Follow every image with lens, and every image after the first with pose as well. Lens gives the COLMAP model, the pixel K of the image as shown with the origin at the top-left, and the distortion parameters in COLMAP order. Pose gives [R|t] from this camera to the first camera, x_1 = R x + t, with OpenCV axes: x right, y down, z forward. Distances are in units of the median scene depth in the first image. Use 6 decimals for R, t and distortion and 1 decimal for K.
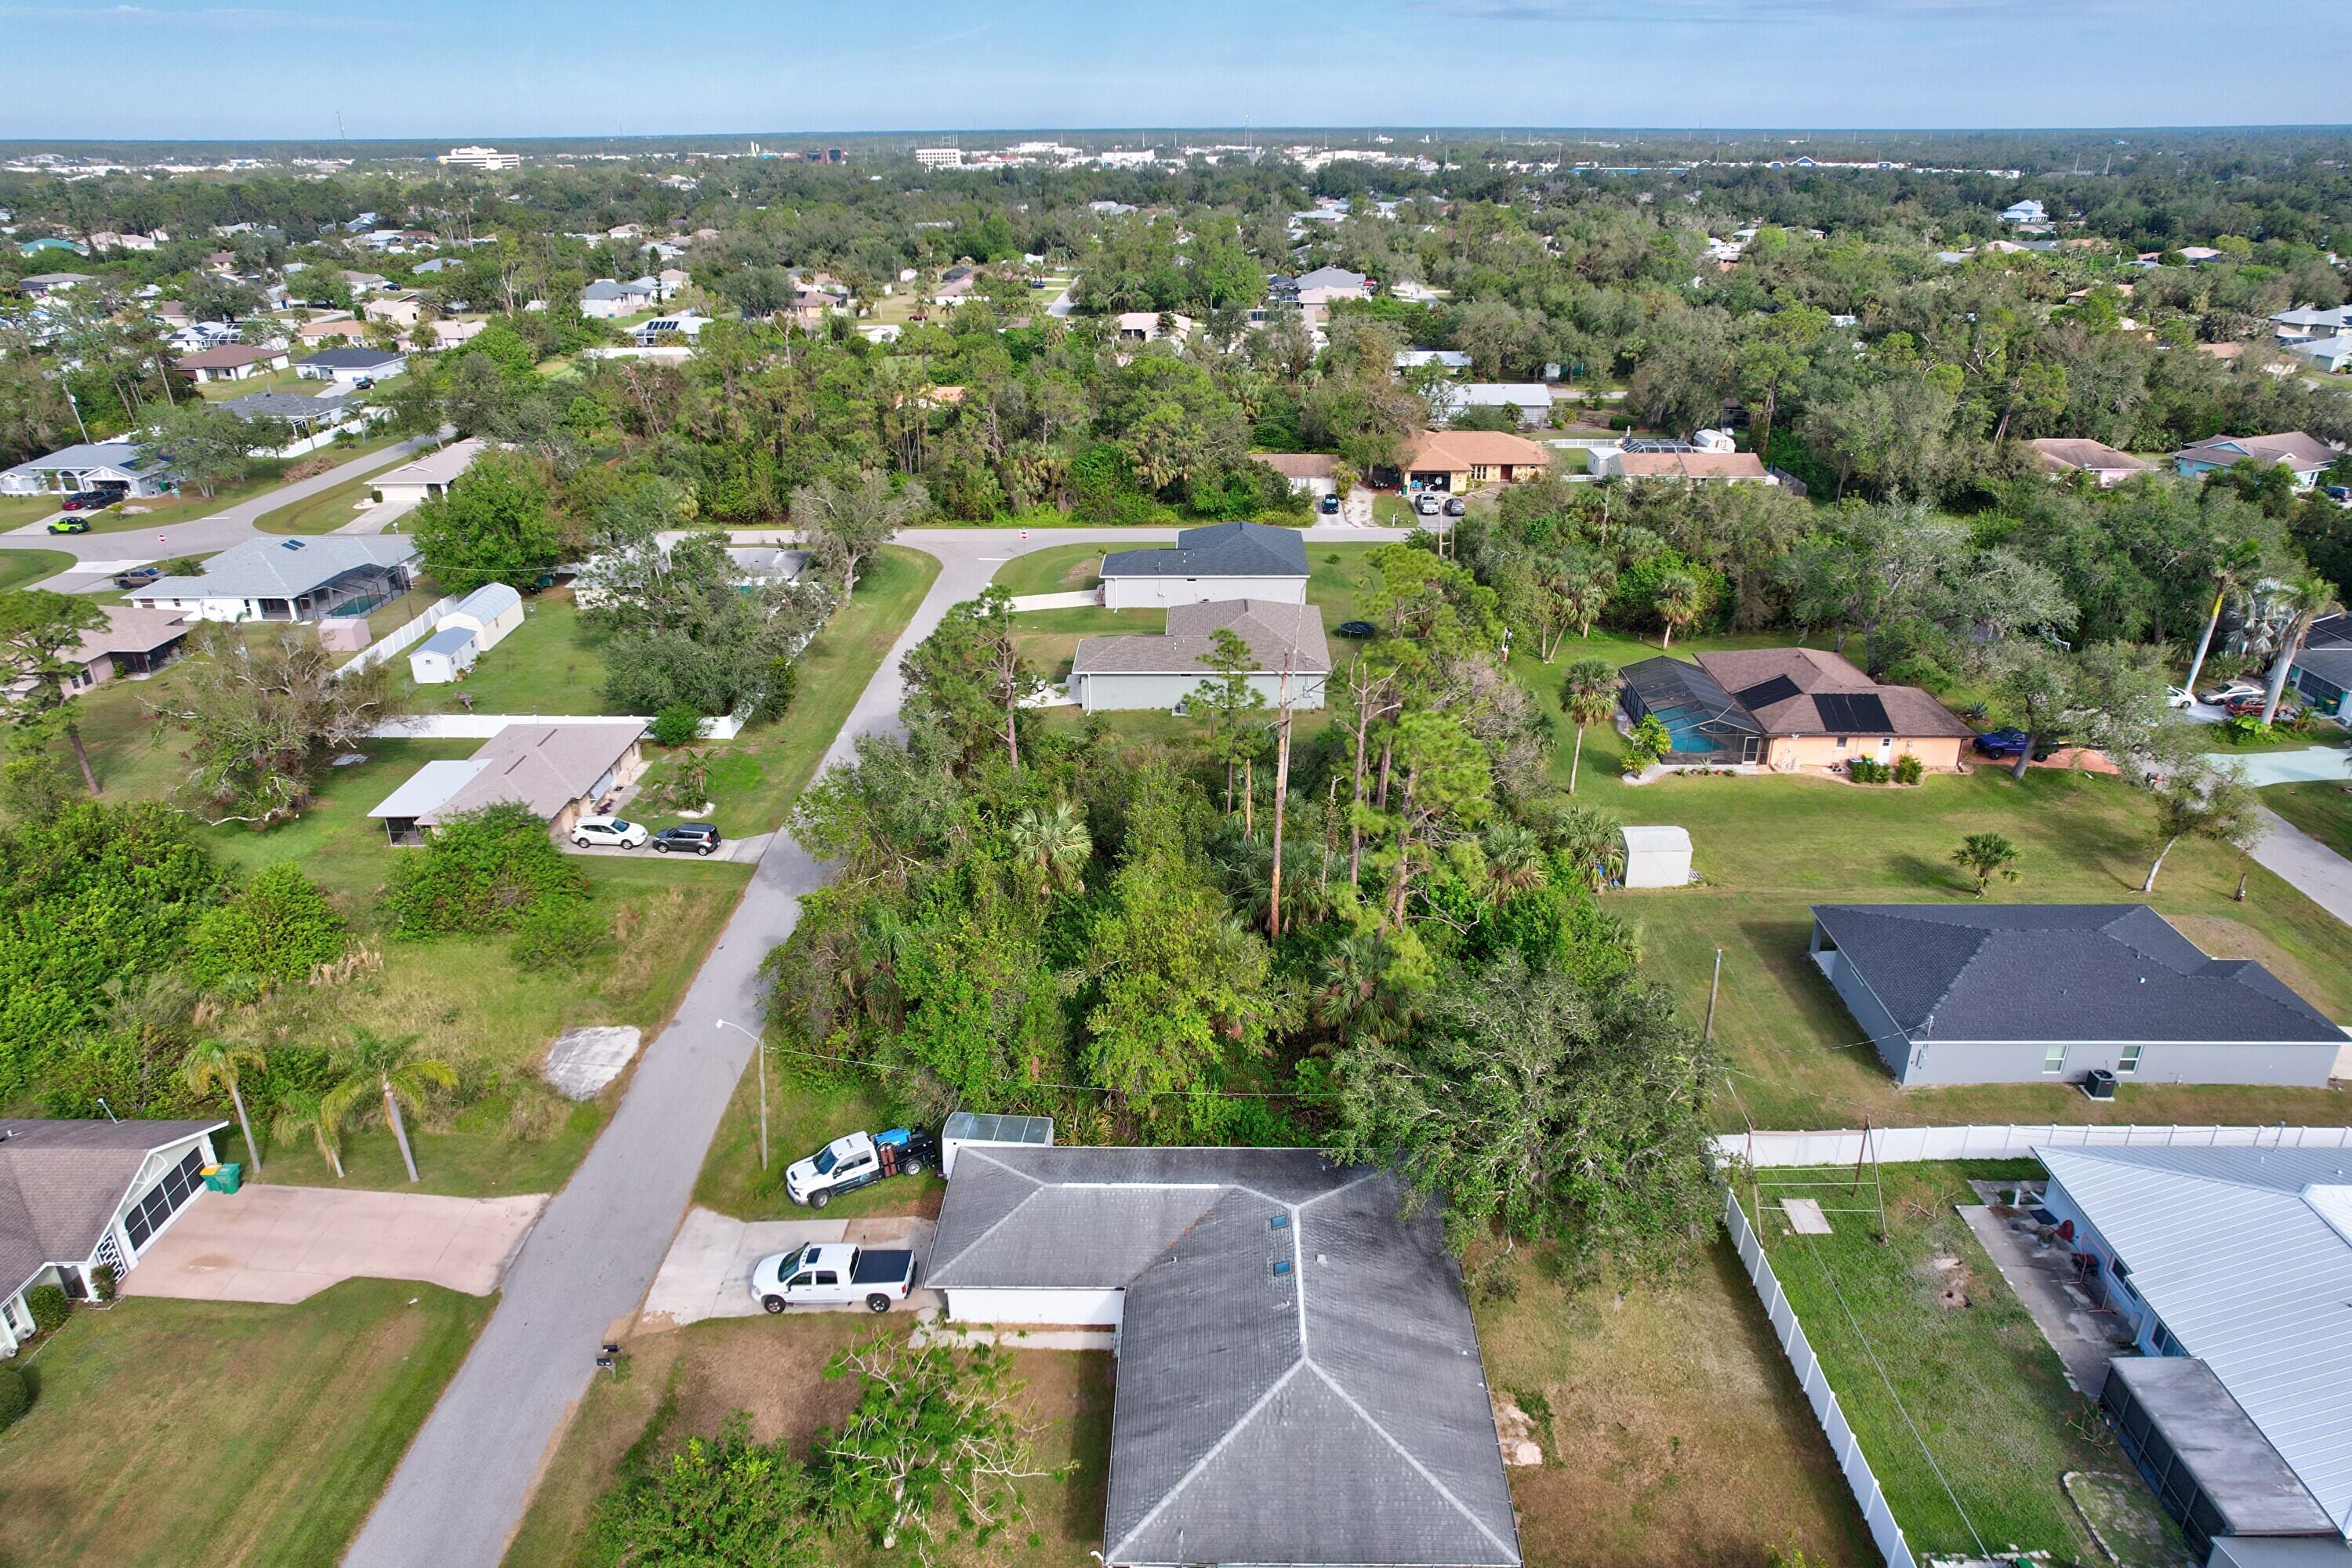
lens RADIAL K [[1501.4, 0, 1187.8], [0, 1501.4, 781.7], [0, 0, 1]] dist [-0.069457, 0.061340]
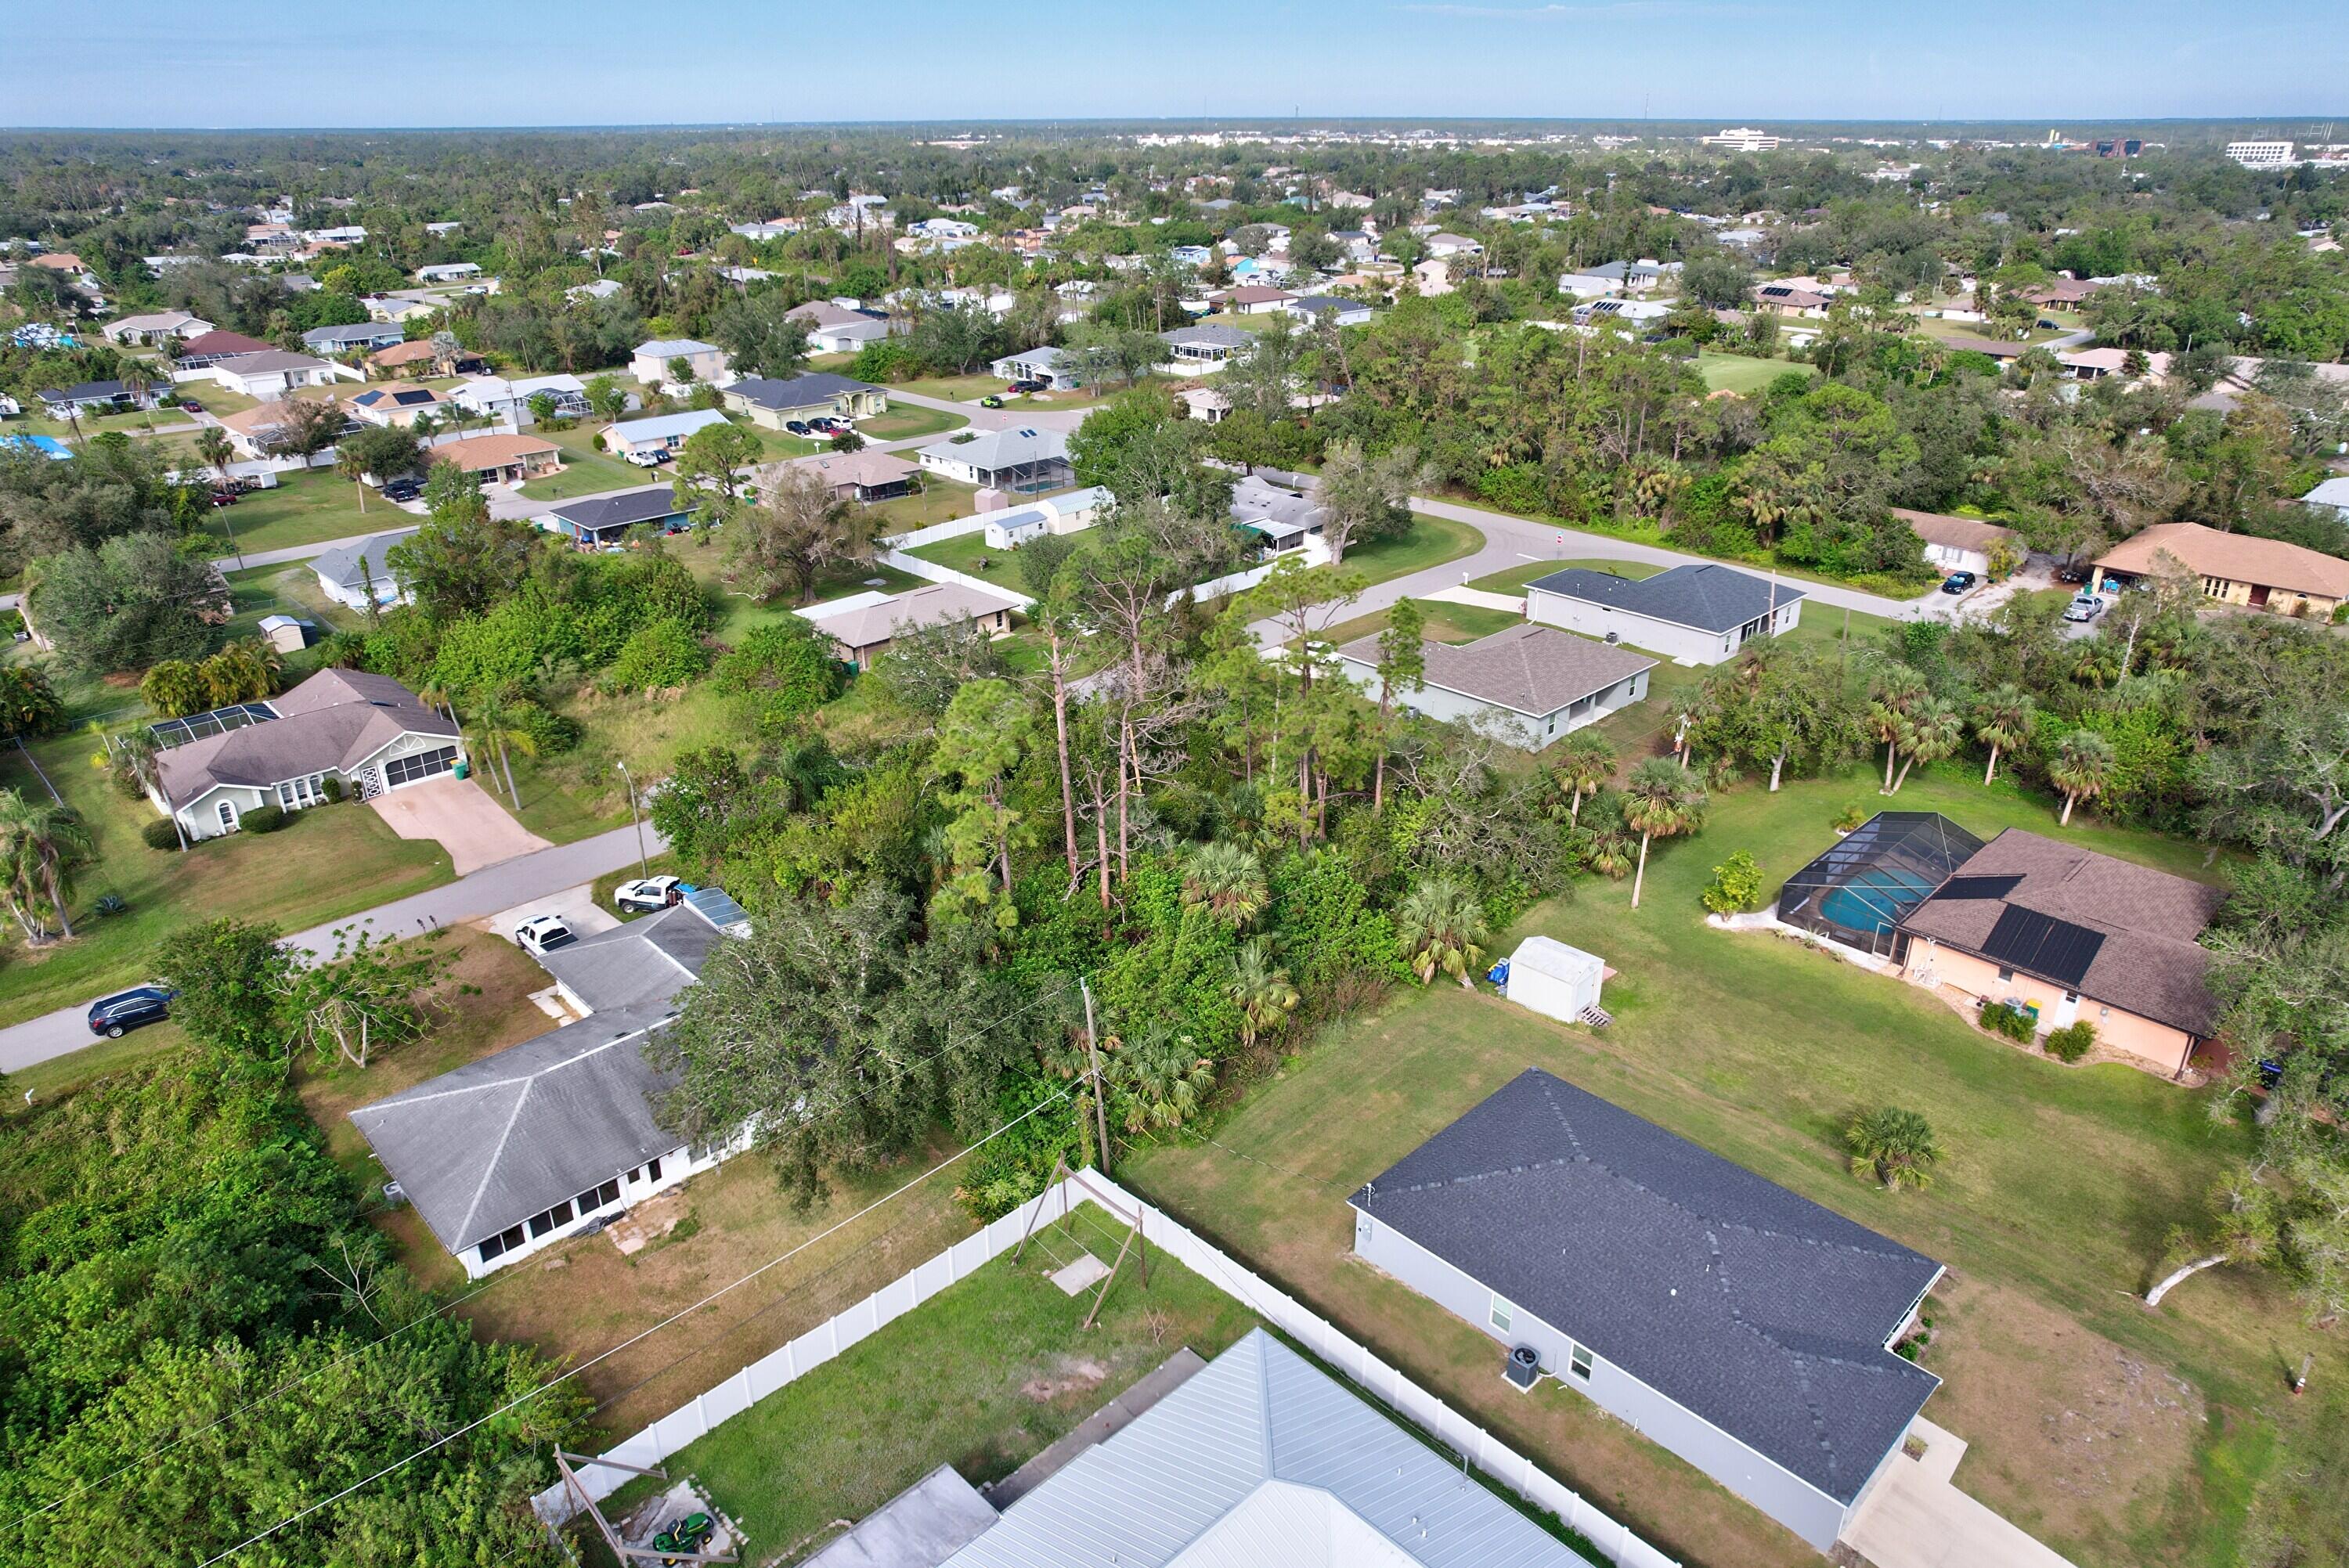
lens RADIAL K [[1499.3, 0, 1181.6], [0, 1499.3, 788.4], [0, 0, 1]] dist [-0.069457, 0.061340]
pose [[0.706841, 0.296037, -0.642447, 0.592382], [-0.286645, 0.950178, 0.122462, -0.086608], [0.646692, 0.097593, 0.756482, 0.165513]]
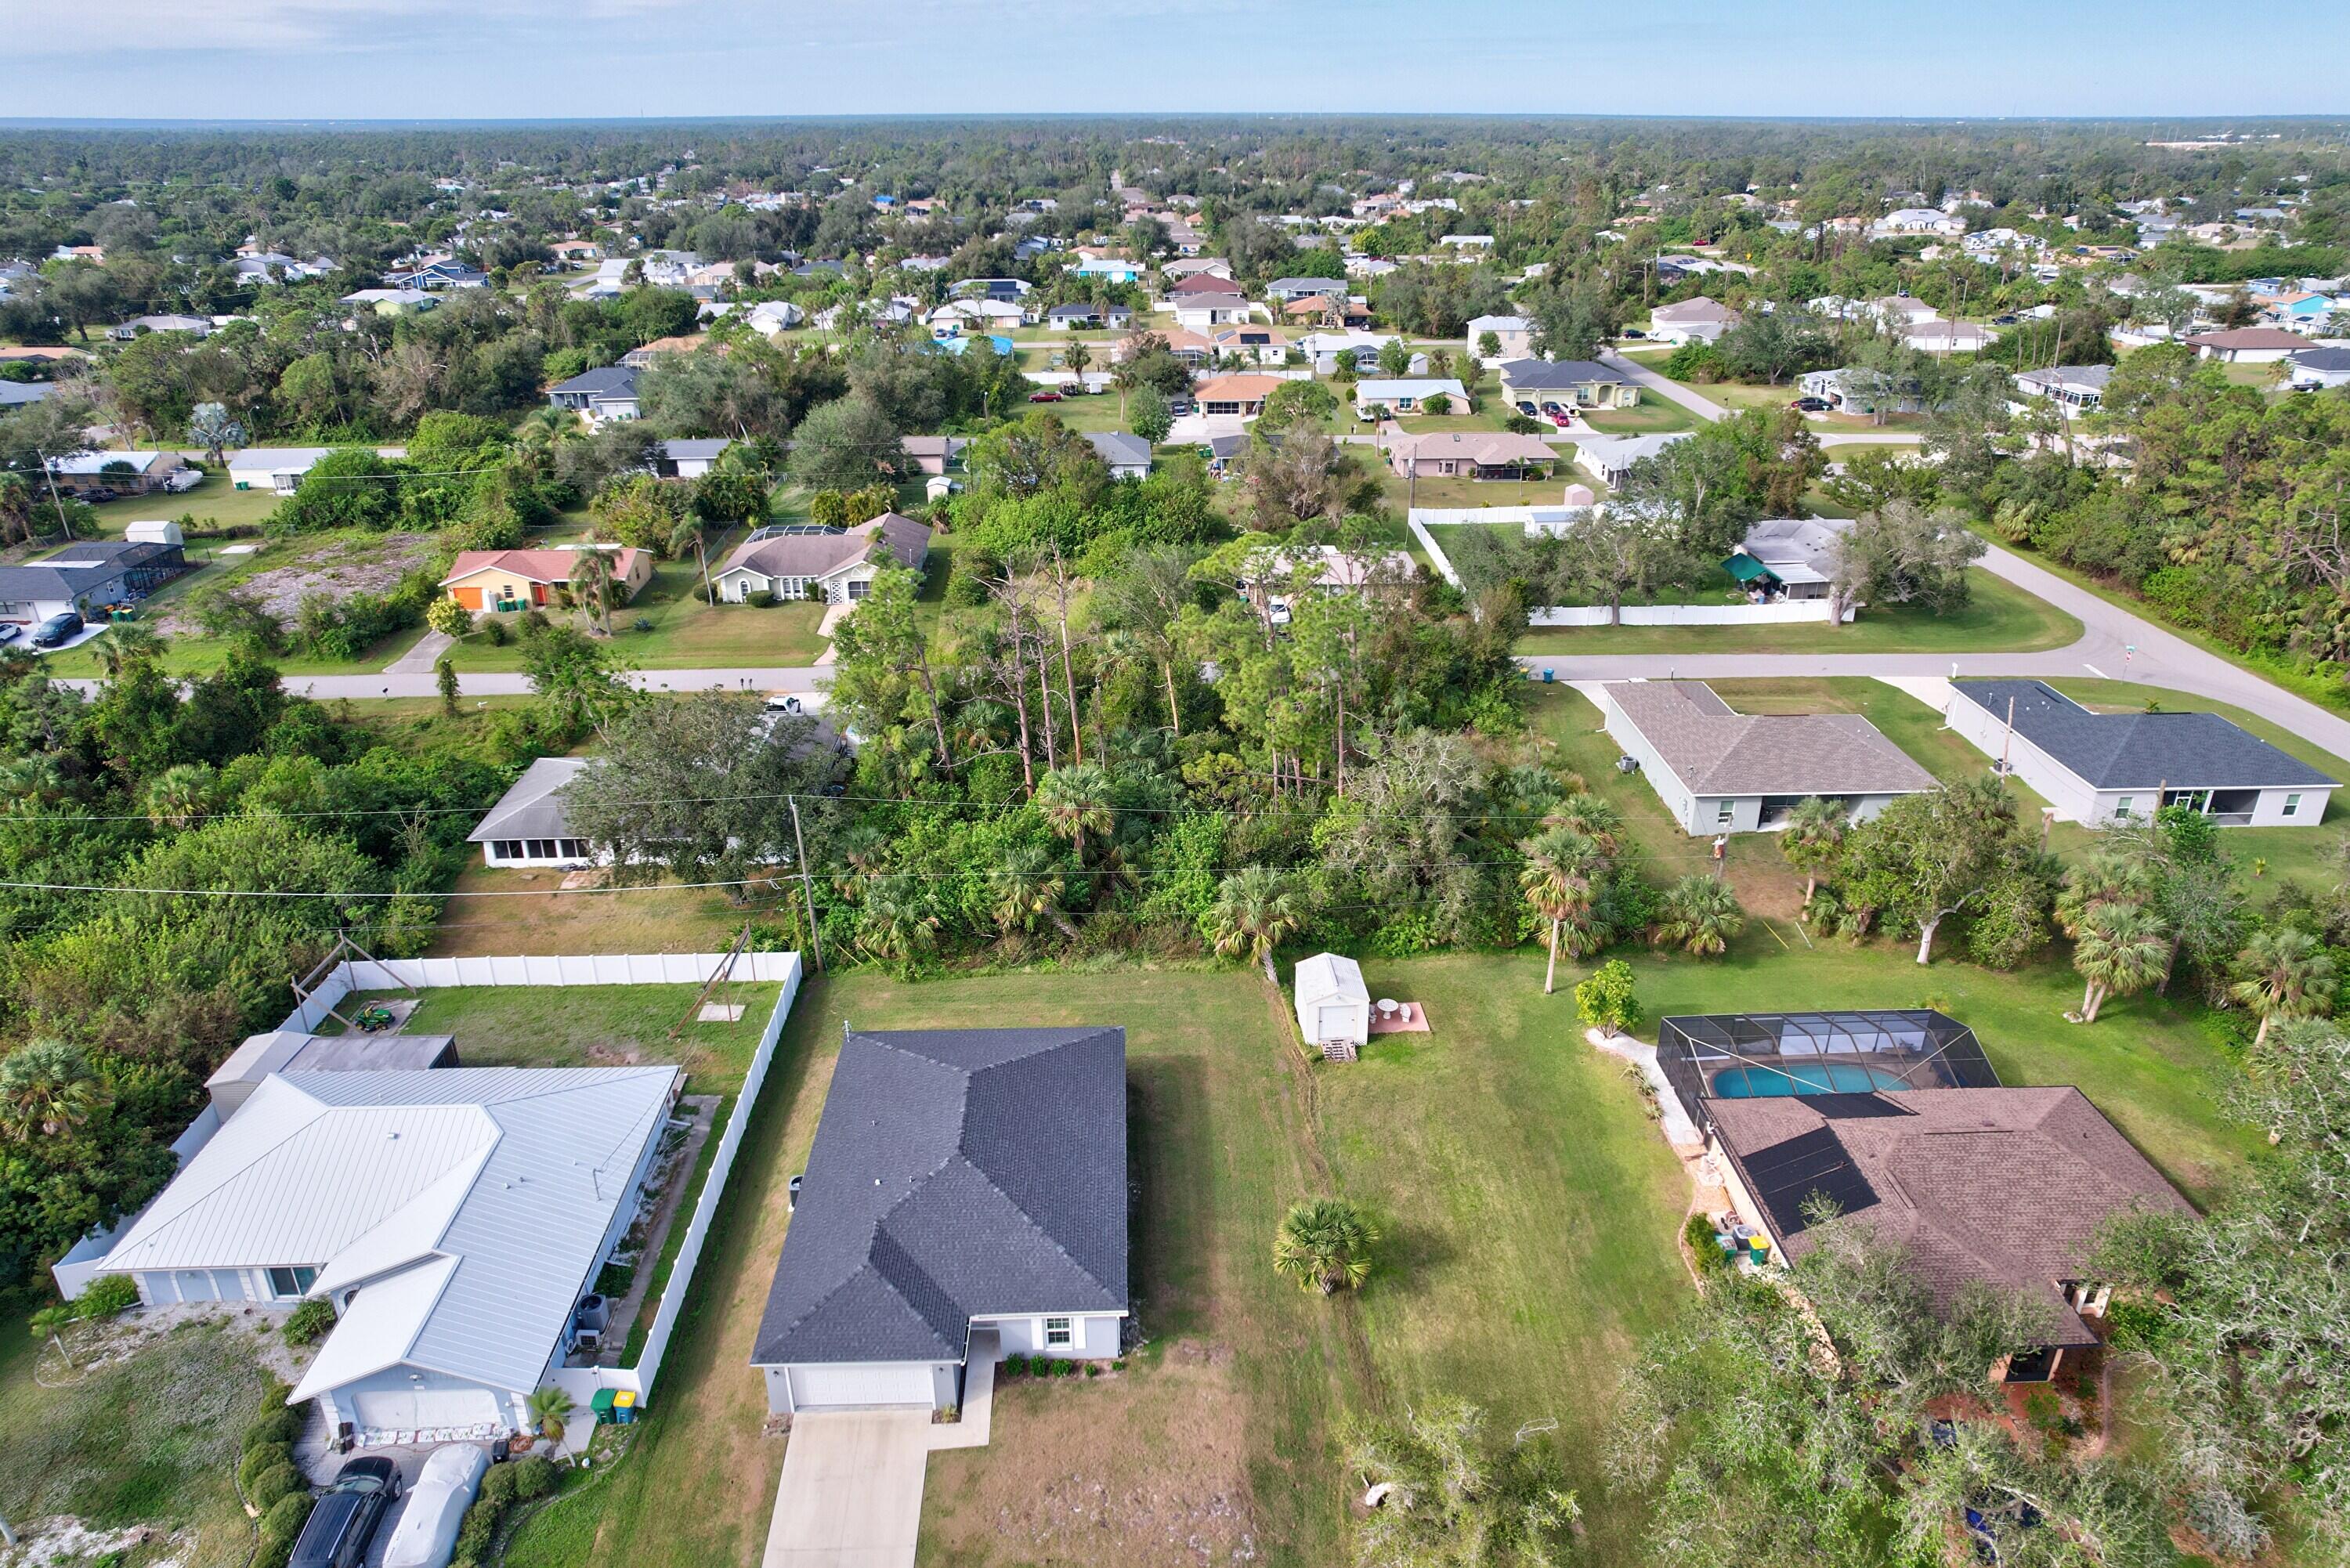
lens RADIAL K [[1500.0, 0, 1178.1], [0, 1500.0, 791.2], [0, 0, 1]] dist [-0.069457, 0.061340]
pose [[0.052252, 0.423106, -0.904572, 0.884845], [-0.402960, 0.837726, 0.368562, -0.282506], [0.913725, 0.345249, 0.214268, 0.606700]]
